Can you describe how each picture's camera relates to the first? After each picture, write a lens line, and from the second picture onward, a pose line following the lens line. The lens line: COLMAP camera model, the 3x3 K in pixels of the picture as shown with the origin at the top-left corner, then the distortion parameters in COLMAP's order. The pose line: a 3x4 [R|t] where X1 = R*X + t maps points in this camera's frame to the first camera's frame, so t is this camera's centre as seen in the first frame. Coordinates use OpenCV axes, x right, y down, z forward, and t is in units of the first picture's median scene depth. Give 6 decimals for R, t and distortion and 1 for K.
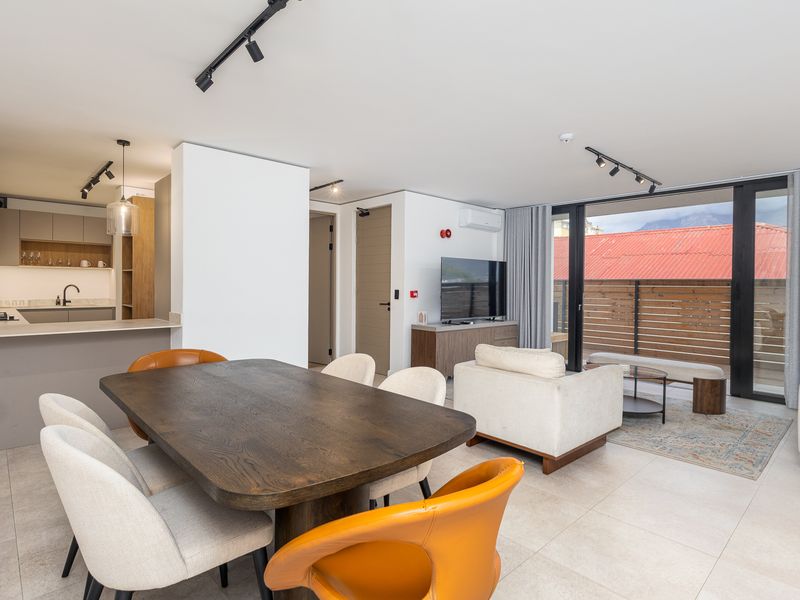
lens RADIAL K [[430.5, 0, 396.5], [0, 430.5, 290.8], [0, 0, 1]] dist [0.019273, 0.000154]
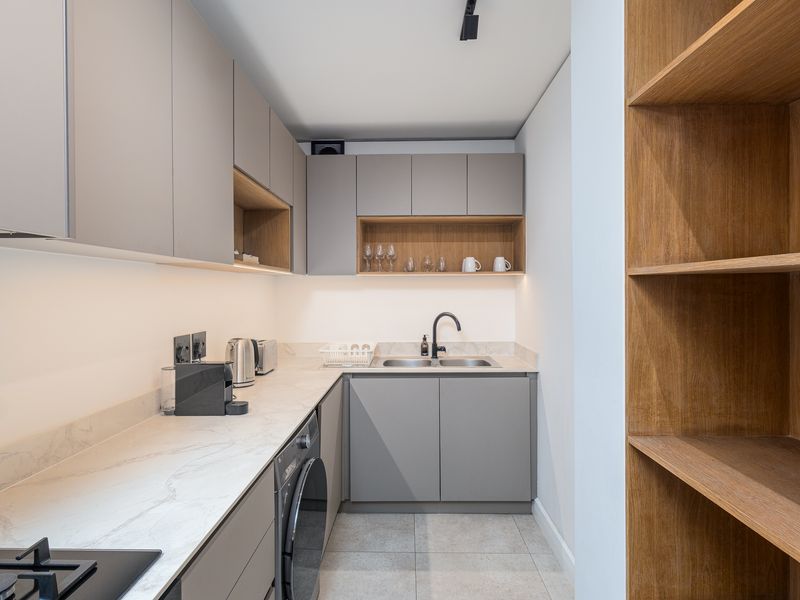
lens RADIAL K [[430.5, 0, 396.5], [0, 430.5, 290.8], [0, 0, 1]] dist [0.019273, 0.000154]
pose [[0.708622, -0.005428, -0.705568, -0.471031], [0.005102, 0.999984, -0.002569, -0.035941], [0.705570, -0.001779, 0.708638, 0.650712]]
